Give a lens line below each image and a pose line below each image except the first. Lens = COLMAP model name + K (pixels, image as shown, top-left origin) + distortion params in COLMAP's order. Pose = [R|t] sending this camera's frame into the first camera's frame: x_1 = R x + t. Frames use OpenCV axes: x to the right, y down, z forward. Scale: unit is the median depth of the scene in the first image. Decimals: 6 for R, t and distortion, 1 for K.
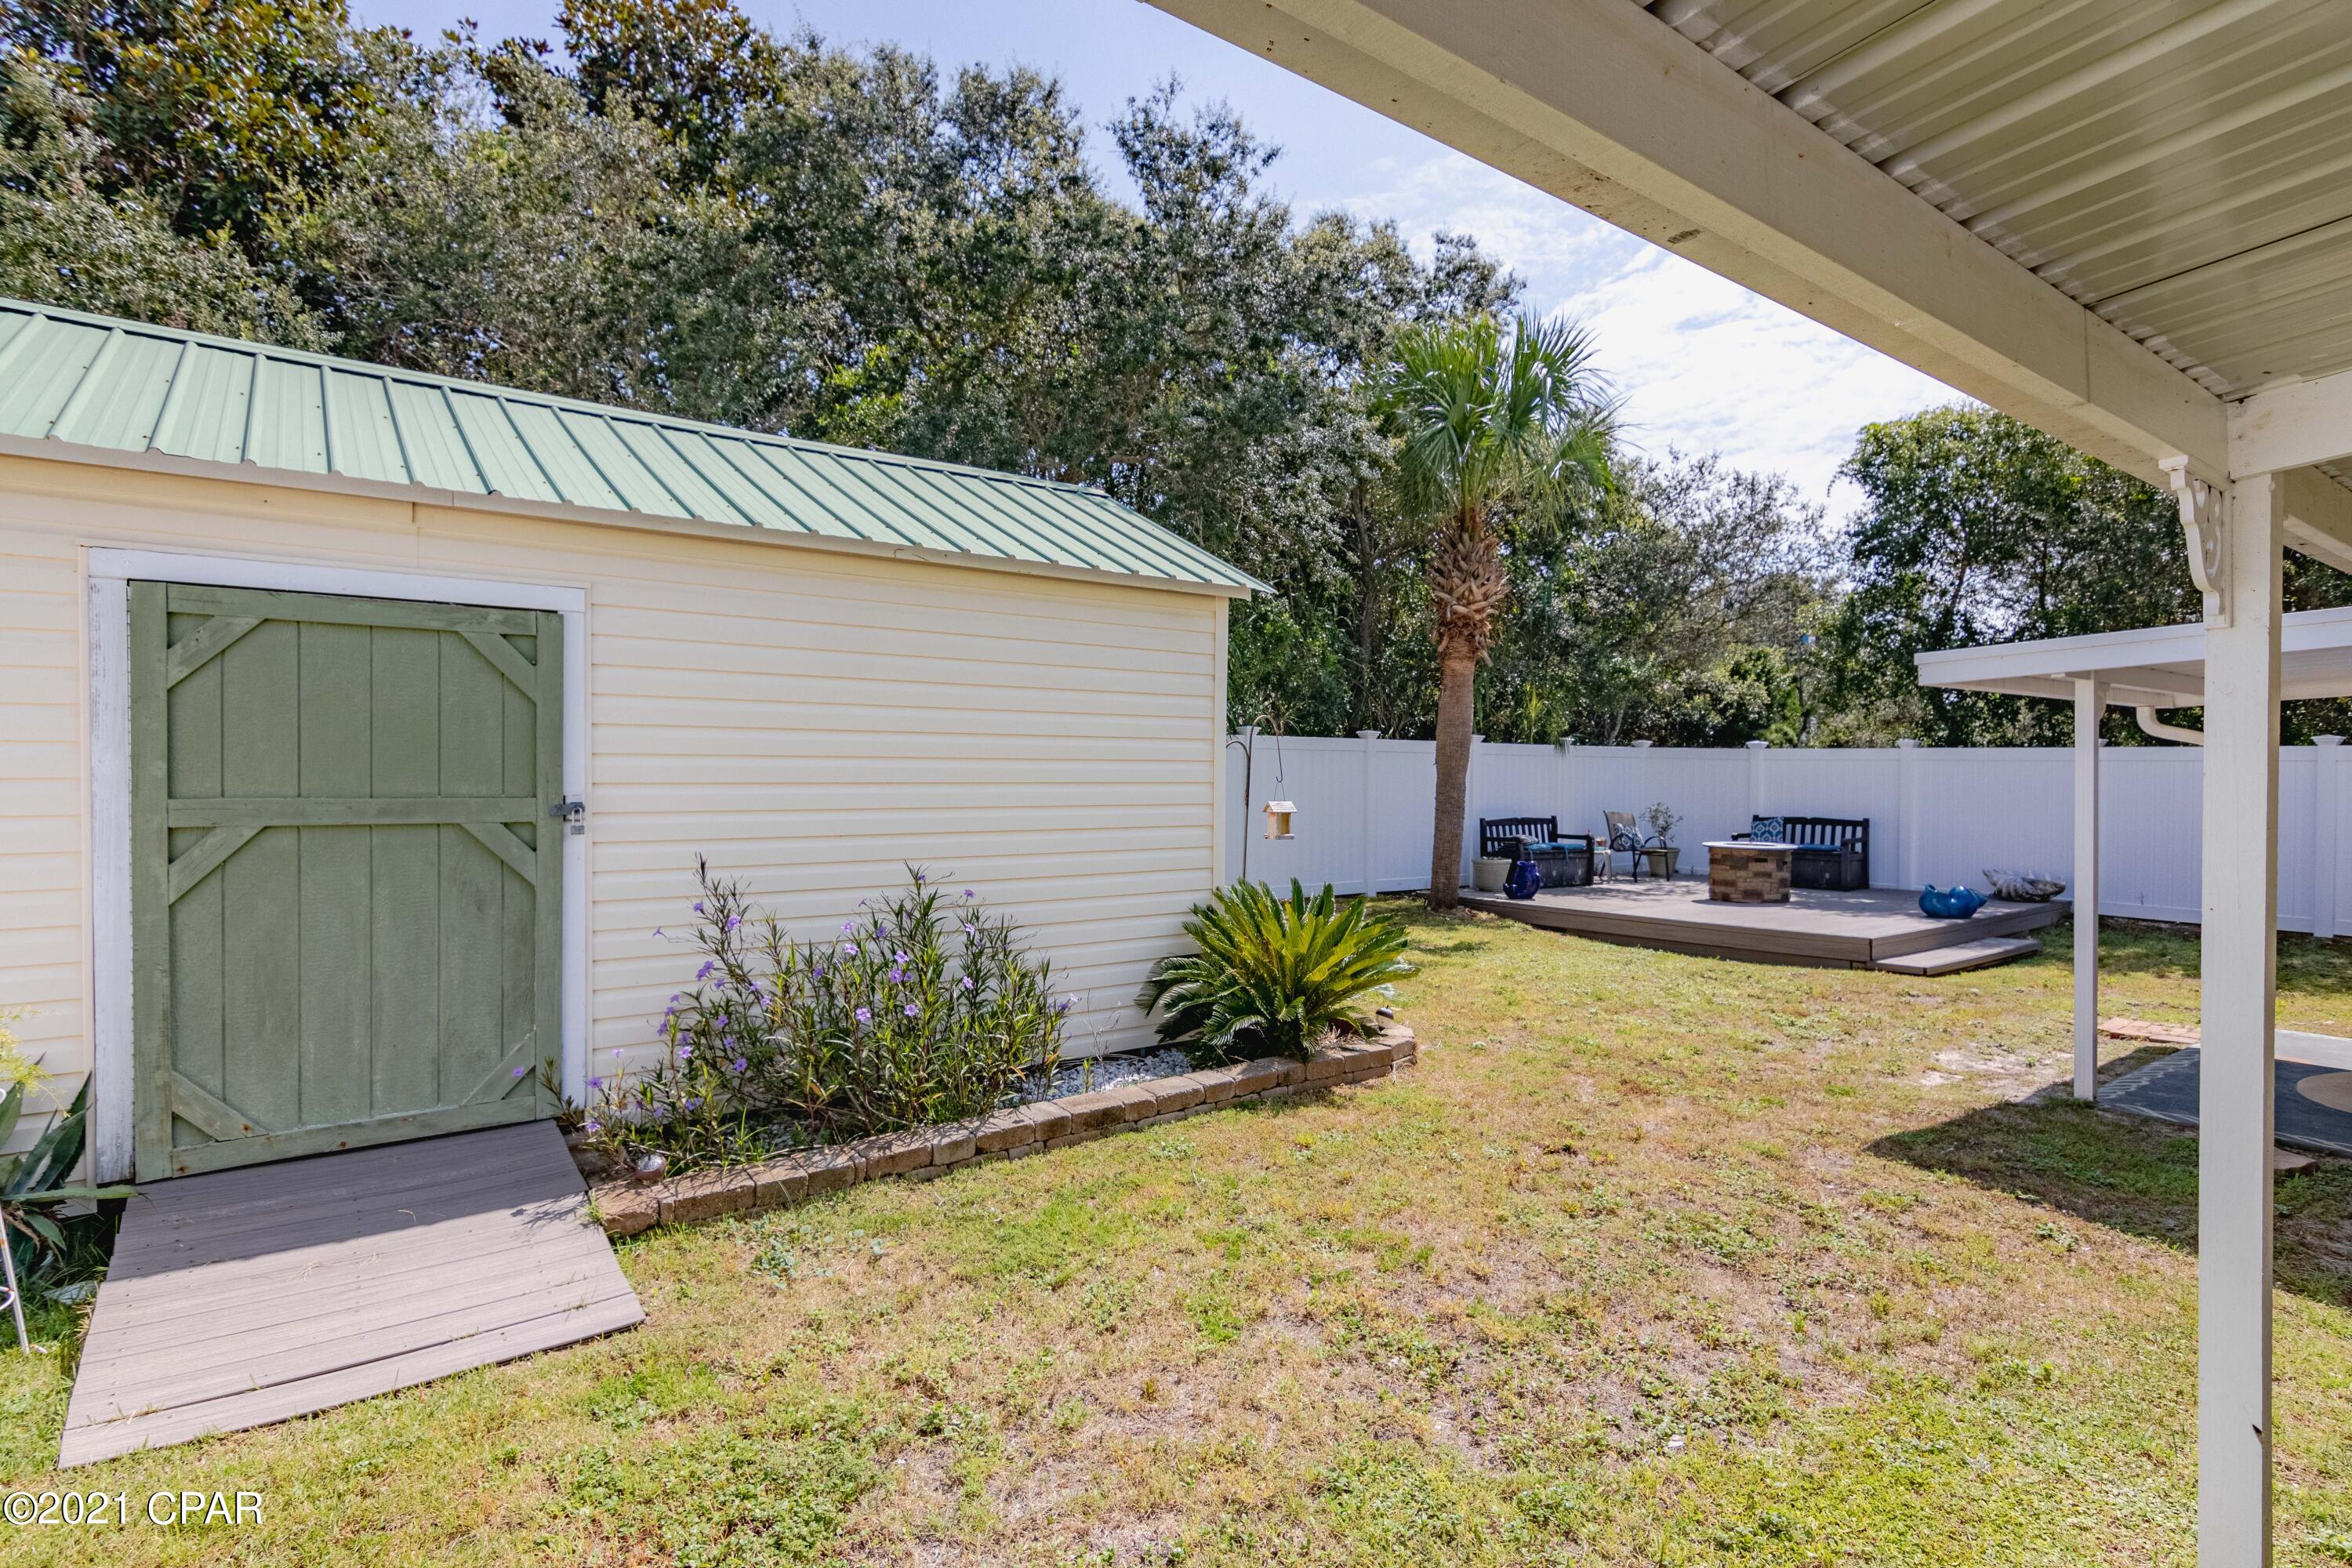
lens RADIAL K [[1198.4, 0, 1176.0], [0, 1198.4, 784.0], [0, 0, 1]] dist [-0.001521, 0.000338]
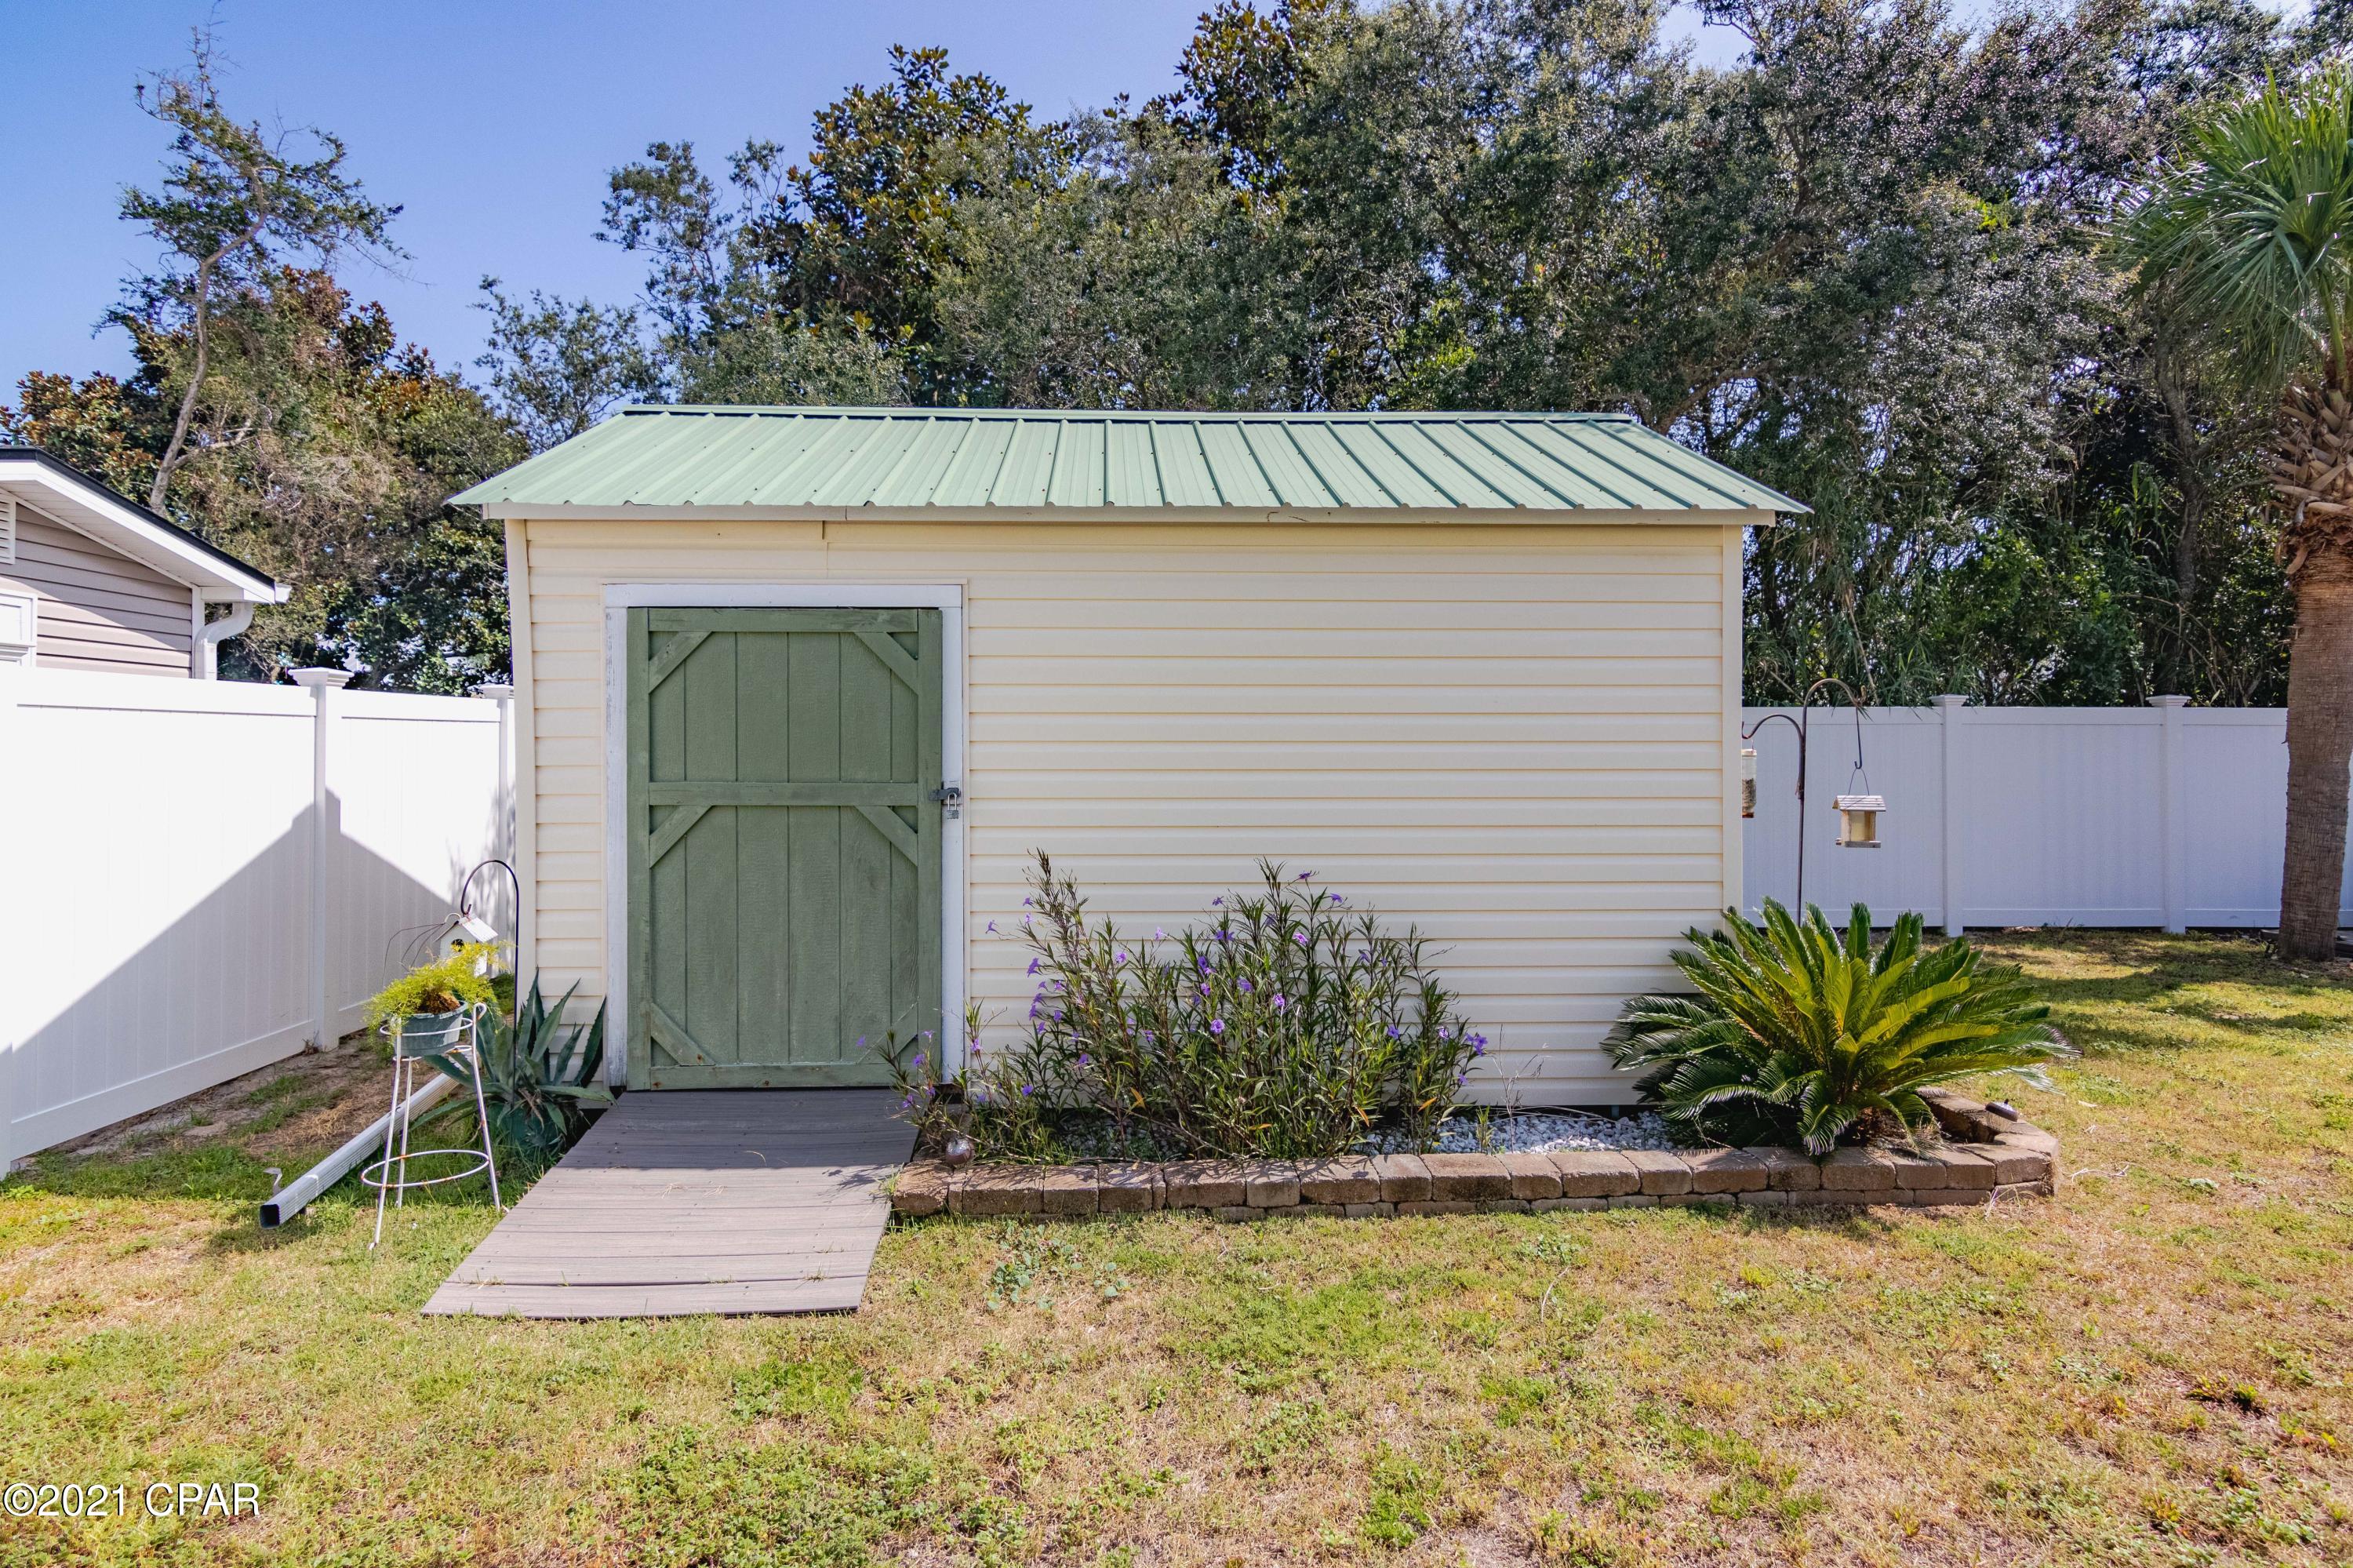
lens RADIAL K [[1223.7, 0, 1172.8], [0, 1223.7, 743.7], [0, 0, 1]] dist [-0.003183, 0.002351]
pose [[0.818757, -0.009634, -0.574060, 0.268848], [-0.002071, 0.999803, -0.019733, -0.002652], [0.574137, 0.017346, 0.818576, 0.227293]]
